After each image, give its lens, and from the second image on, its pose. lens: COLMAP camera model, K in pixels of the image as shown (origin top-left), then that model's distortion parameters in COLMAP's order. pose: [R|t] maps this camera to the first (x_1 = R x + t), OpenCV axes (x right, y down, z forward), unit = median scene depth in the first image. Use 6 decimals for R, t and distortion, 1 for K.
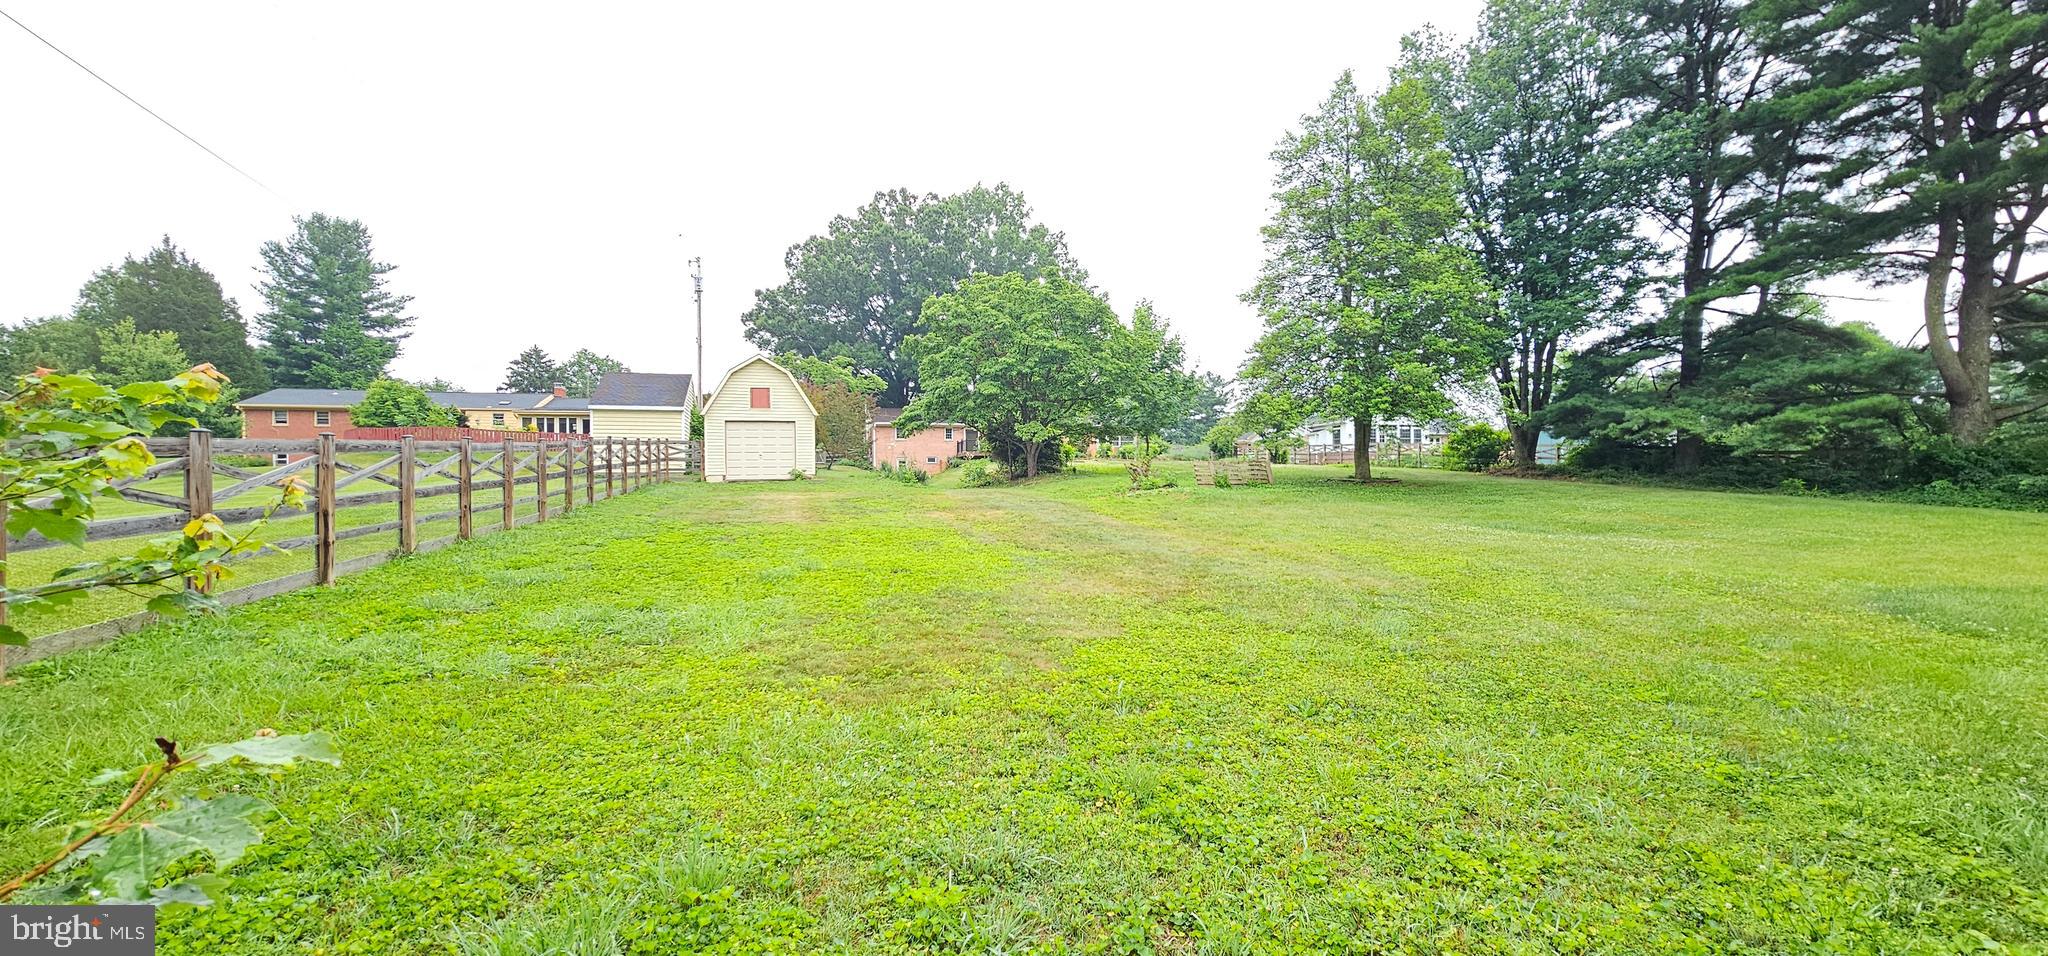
lens RADIAL K [[834.9, 0, 1027.1], [0, 834.9, 486.1], [0, 0, 1]] dist [0.000534, -0.000833]
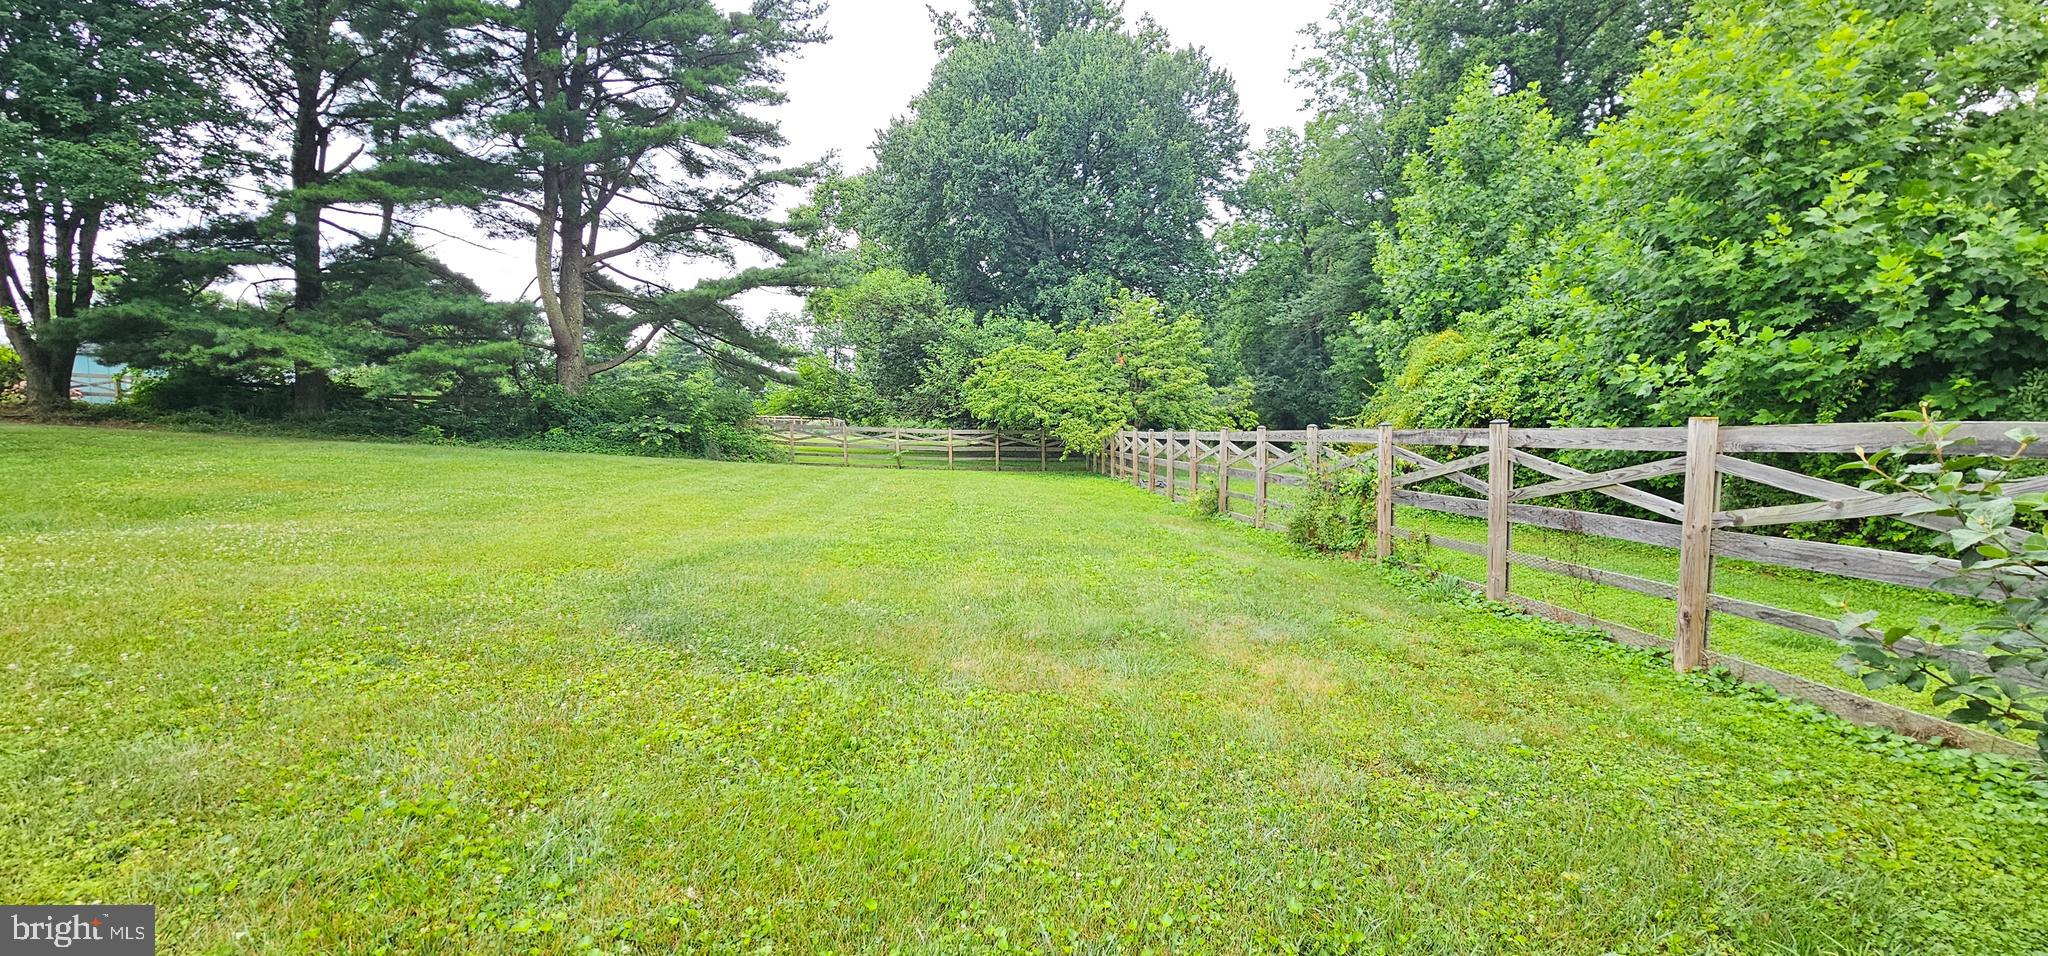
lens RADIAL K [[834.9, 0, 1027.1], [0, 834.9, 486.1], [0, 0, 1]] dist [0.000534, -0.000833]
pose [[0.192883, -0.067858, 0.978873, 0.130473], [0.005316, 0.997663, 0.068113, -0.001322], [-0.981207, -0.007934, 0.192793, 0.166060]]
